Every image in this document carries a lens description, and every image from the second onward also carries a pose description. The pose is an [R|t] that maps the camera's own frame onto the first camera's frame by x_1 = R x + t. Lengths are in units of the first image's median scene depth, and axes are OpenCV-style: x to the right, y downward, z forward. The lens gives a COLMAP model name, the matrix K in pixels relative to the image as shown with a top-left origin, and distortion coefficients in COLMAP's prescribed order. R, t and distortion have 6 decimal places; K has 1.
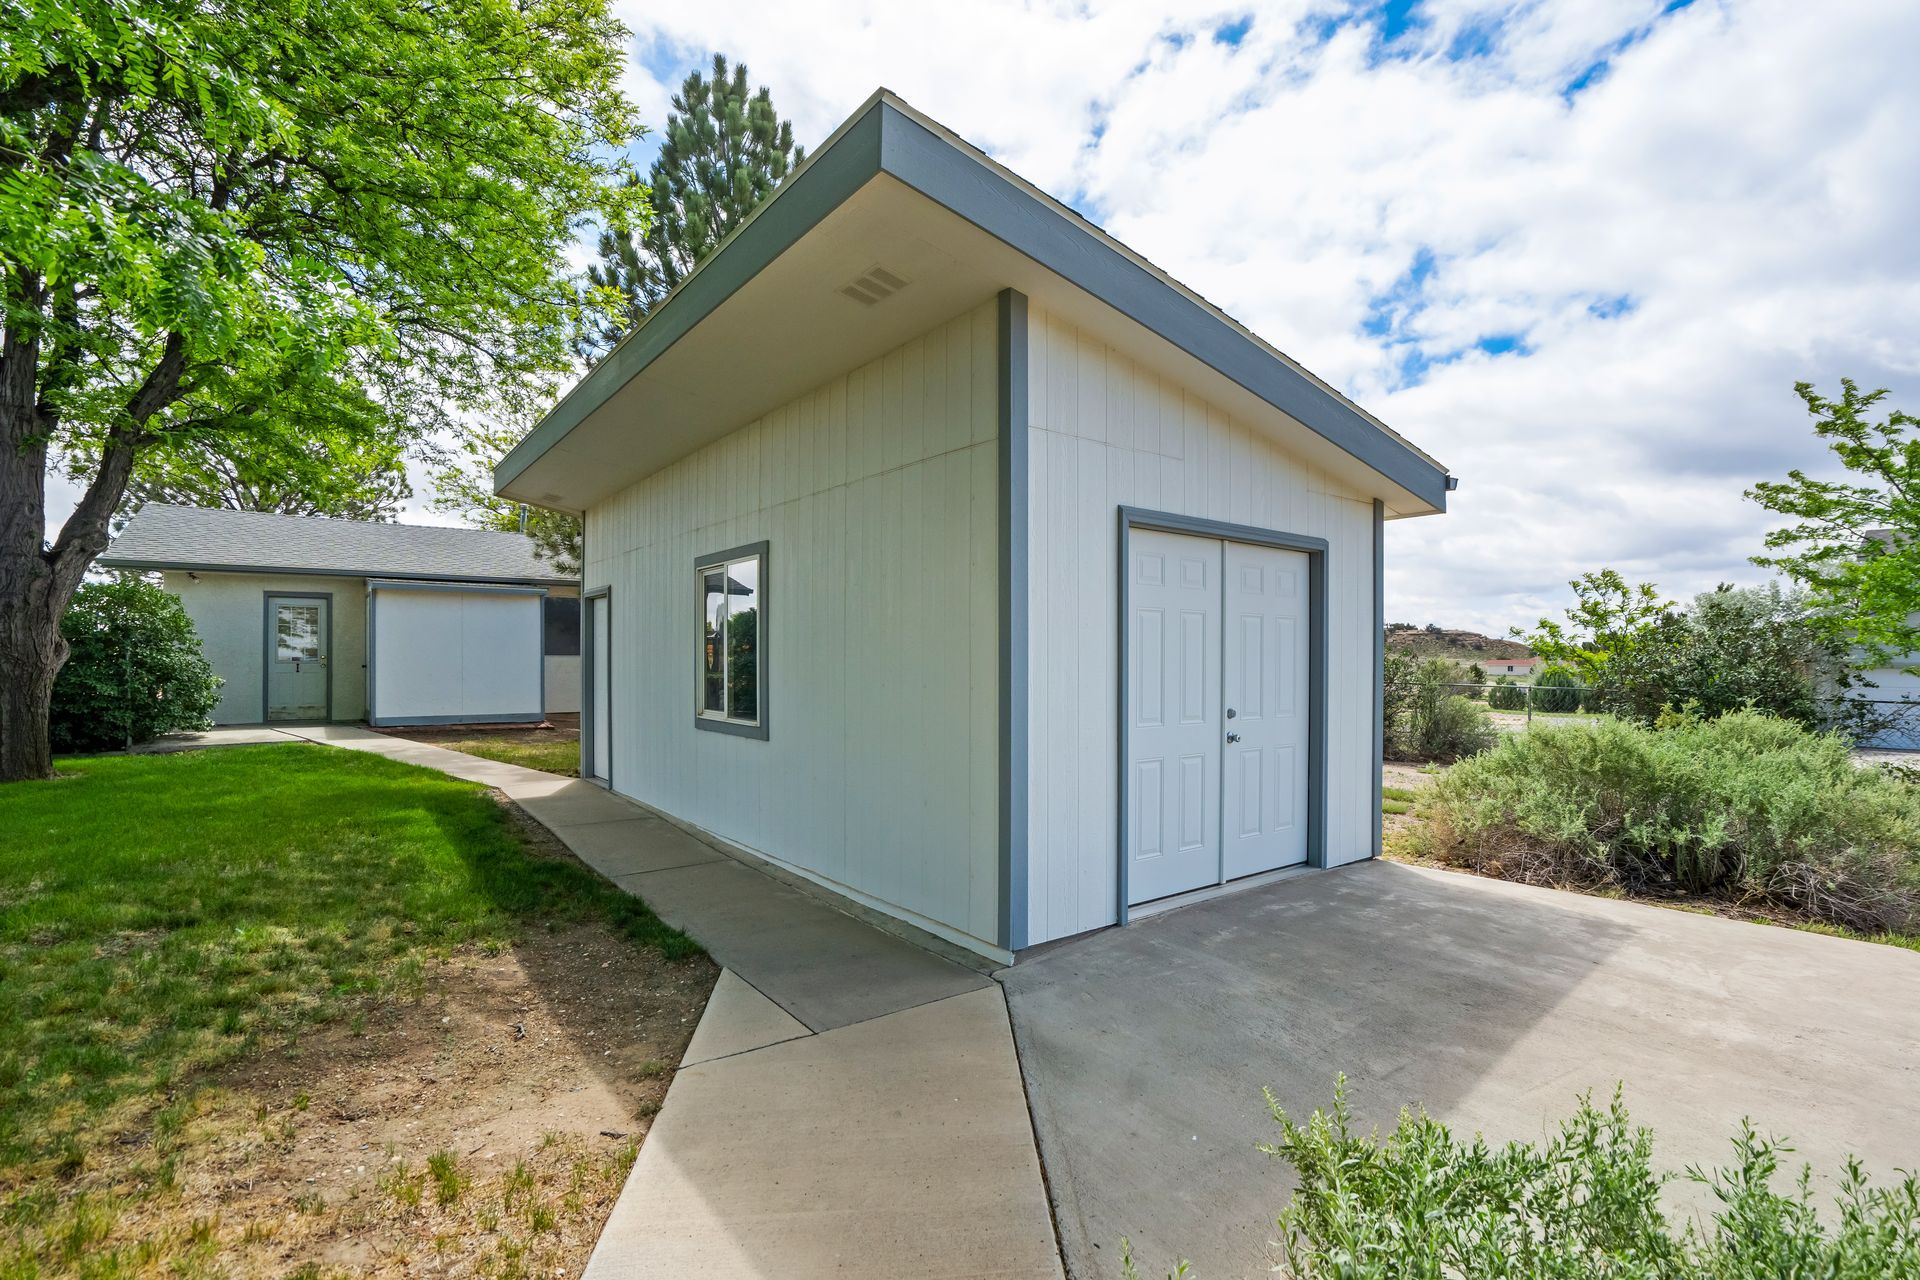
lens RADIAL K [[883.4, 0, 964.0], [0, 883.4, 656.2], [0, 0, 1]] dist [0.000480, 0.000318]
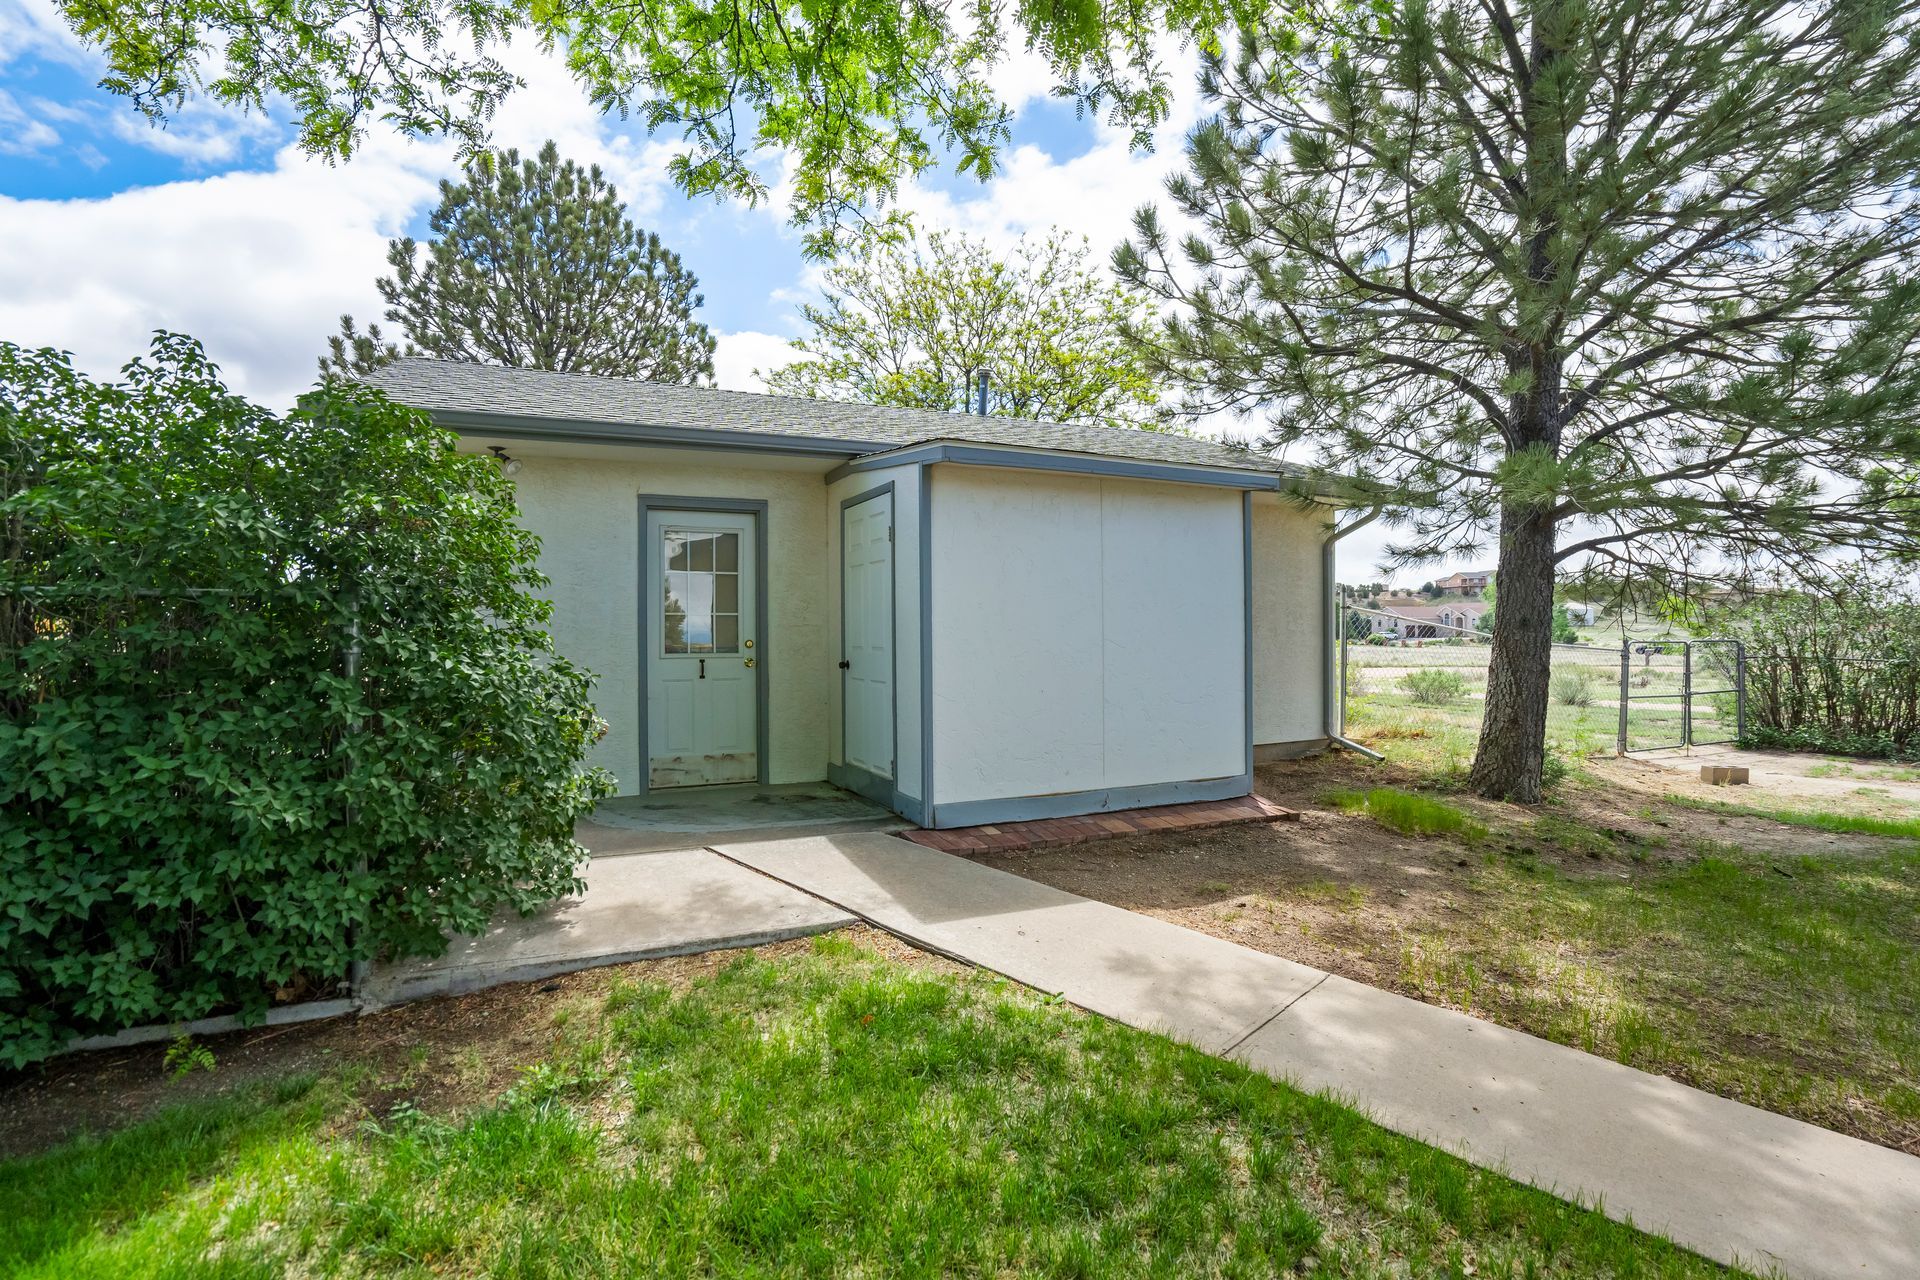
lens RADIAL K [[883.4, 0, 954.2], [0, 883.4, 632.9], [0, 0, 1]] dist [0.000480, 0.000318]
pose [[0.981360, -0.011067, -0.191861, -0.660097], [0.012379, 0.999907, 0.005638, -0.007224], [0.191781, -0.007908, 0.981406, 0.713215]]
